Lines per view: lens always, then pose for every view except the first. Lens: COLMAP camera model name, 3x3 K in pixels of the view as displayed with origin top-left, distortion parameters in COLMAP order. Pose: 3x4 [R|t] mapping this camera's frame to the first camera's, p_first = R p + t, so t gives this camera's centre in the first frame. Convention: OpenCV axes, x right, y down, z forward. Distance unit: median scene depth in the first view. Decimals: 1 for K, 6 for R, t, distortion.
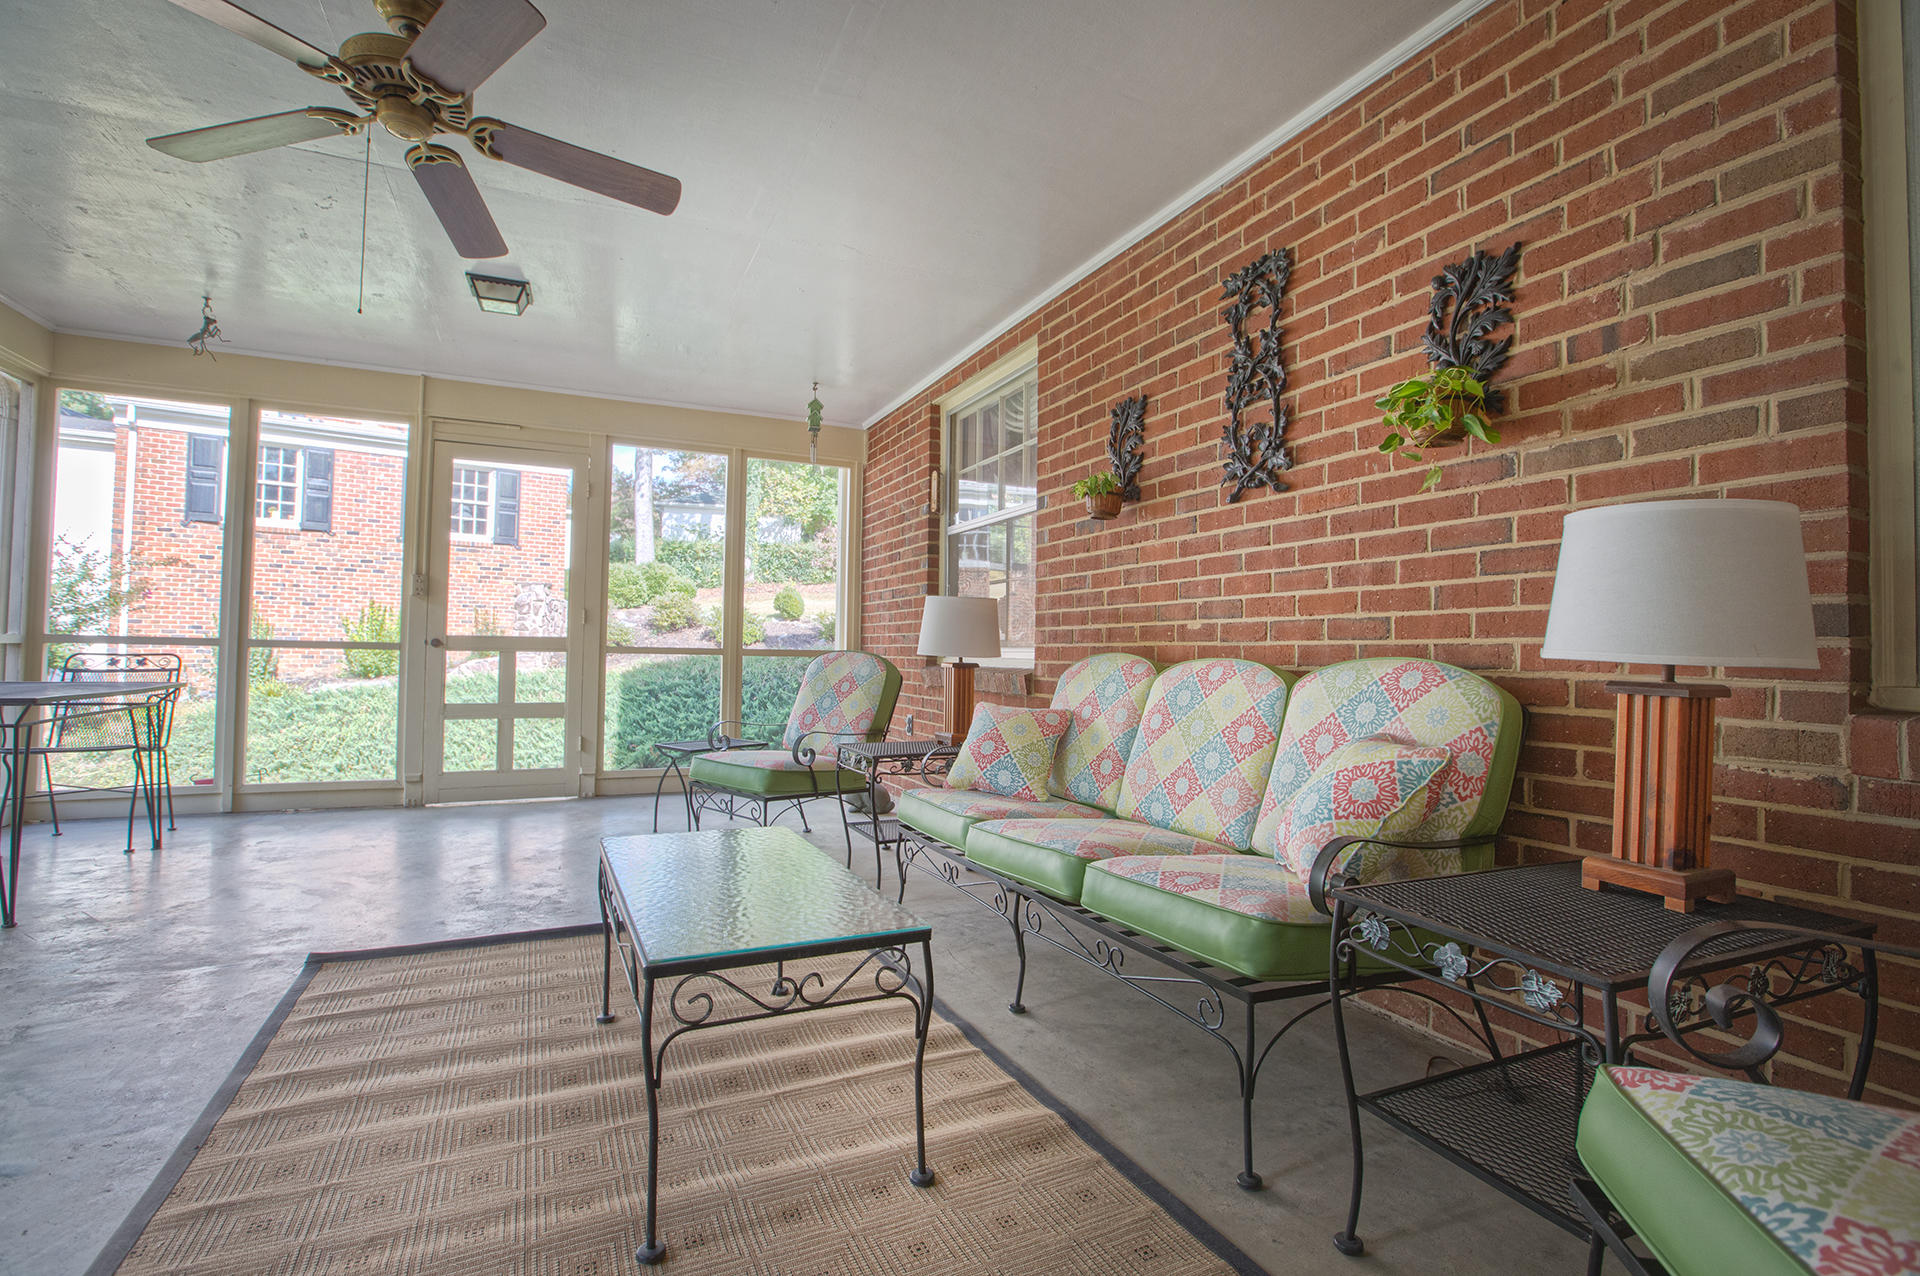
lens RADIAL K [[878.8, 0, 960.0], [0, 878.8, 638.0], [0, 0, 1]] dist [-0.058862, 0.022507]
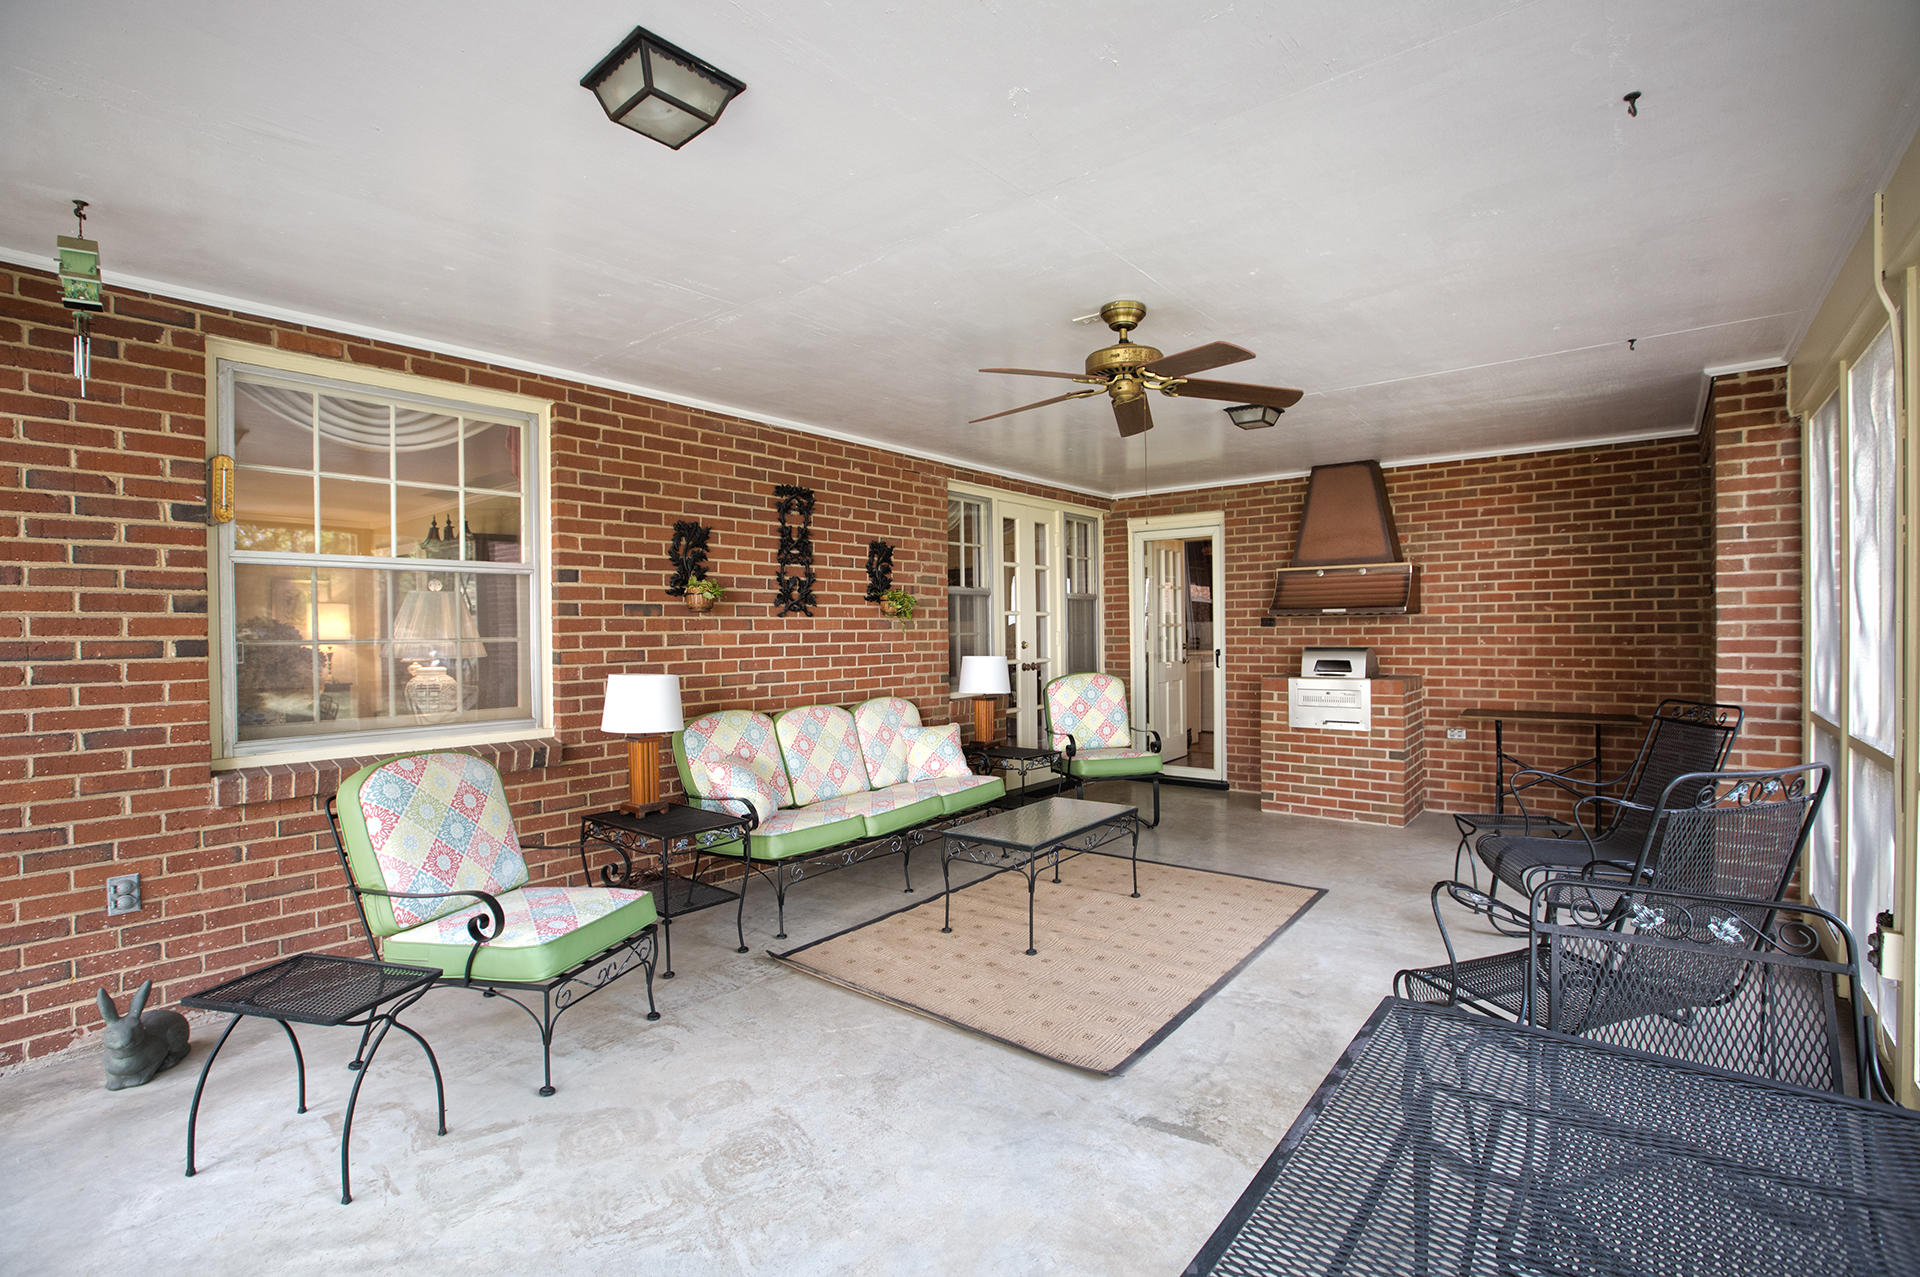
lens RADIAL K [[878.8, 0, 960.0], [0, 878.8, 638.5], [0, 0, 1]] dist [-0.058862, 0.022507]
pose [[-0.439825, -0.009795, 0.898030, -1.468257], [-0.004856, 0.999952, 0.008528, -0.132570], [-0.898070, -0.000610, -0.439851, 1.498903]]
